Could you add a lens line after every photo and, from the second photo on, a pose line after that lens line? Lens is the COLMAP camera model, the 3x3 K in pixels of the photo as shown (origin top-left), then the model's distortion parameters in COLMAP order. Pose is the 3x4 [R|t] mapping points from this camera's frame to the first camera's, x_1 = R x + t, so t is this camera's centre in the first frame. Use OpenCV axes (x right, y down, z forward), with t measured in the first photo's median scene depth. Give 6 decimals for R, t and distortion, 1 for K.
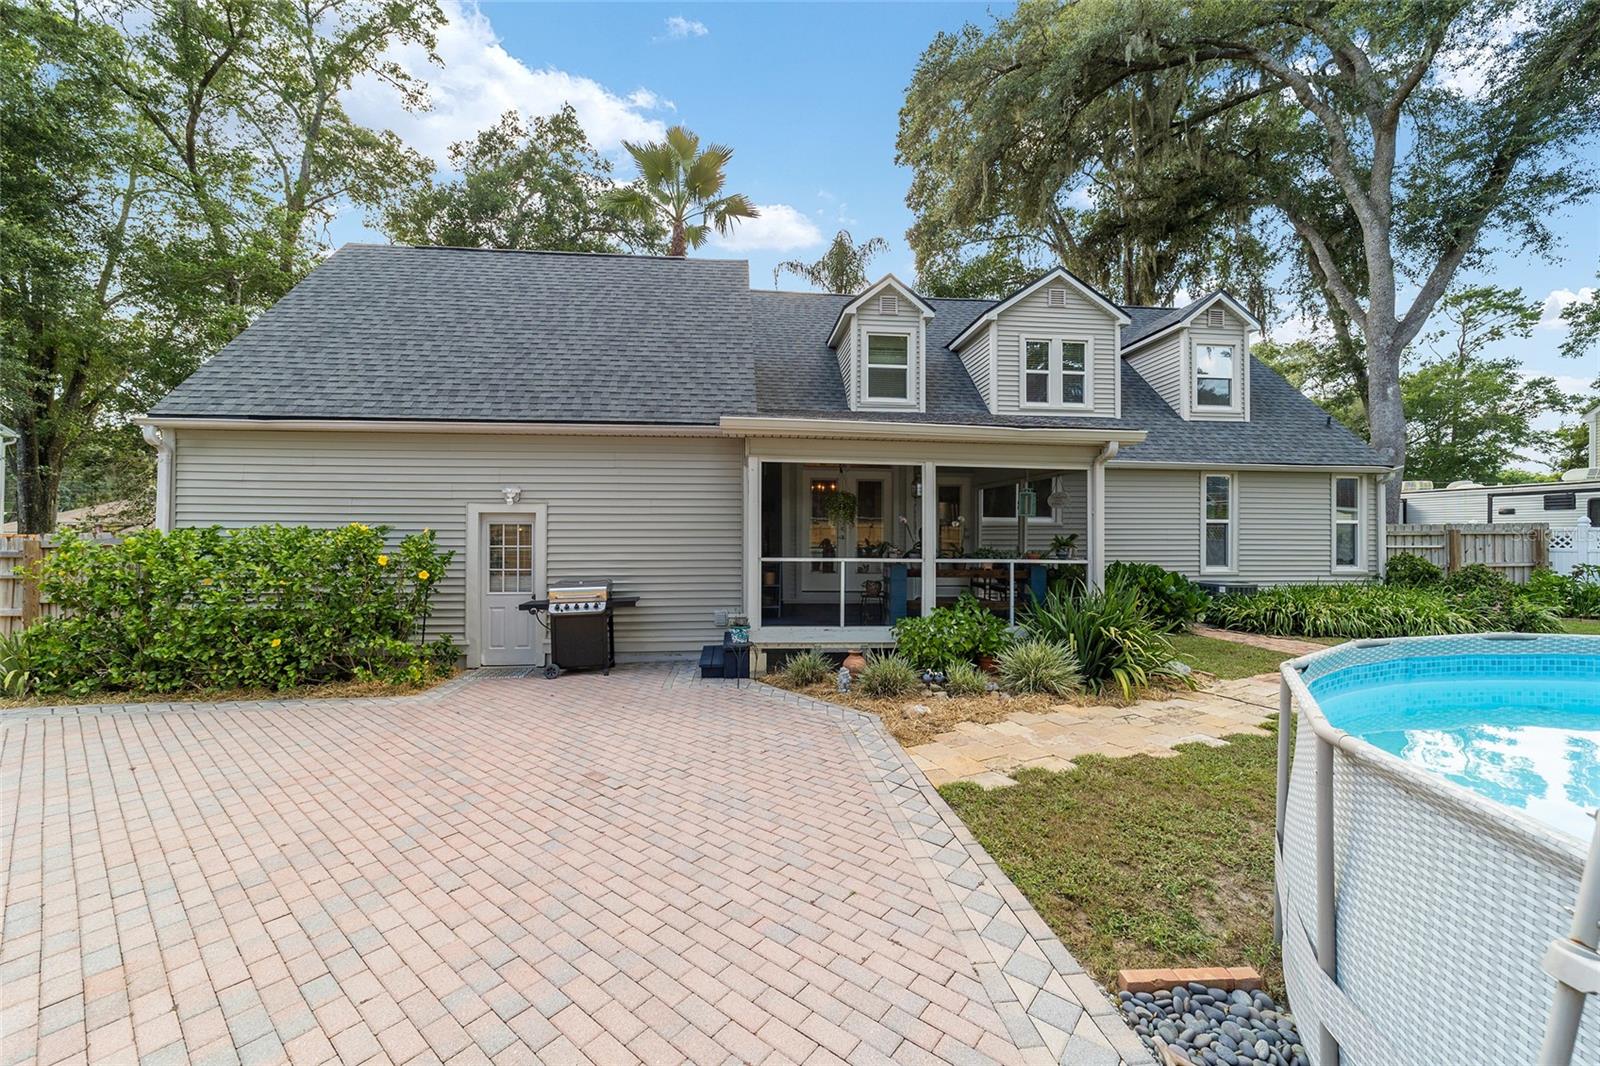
lens RADIAL K [[611.0, 0, 795.5], [0, 611.0, 534.0], [0, 0, 1]] dist [0.000215, 0.000063]
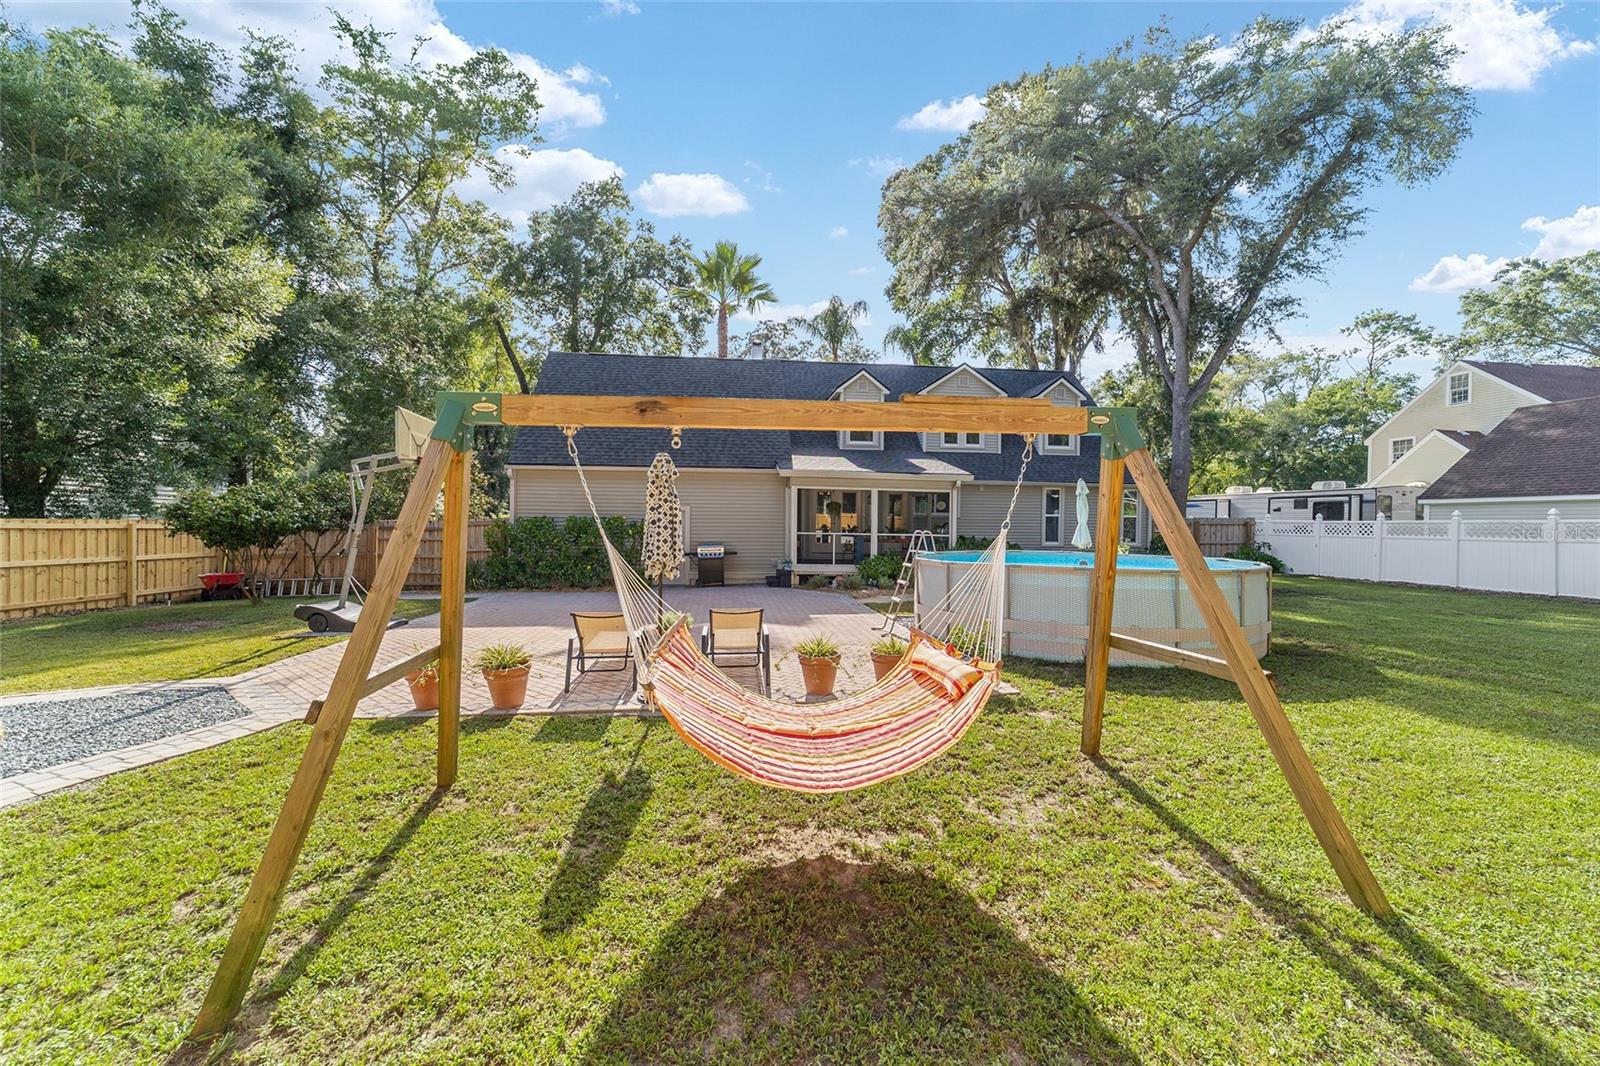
lens RADIAL K [[611.0, 0, 801.6], [0, 611.0, 529.9], [0, 0, 1]] dist [0.000215, 0.000063]
pose [[0.999680, 0.006068, 0.024545, -0.040280], [-0.006430, 0.999871, 0.014690, -0.001196], [-0.024452, -0.014843, 0.999591, -0.502273]]
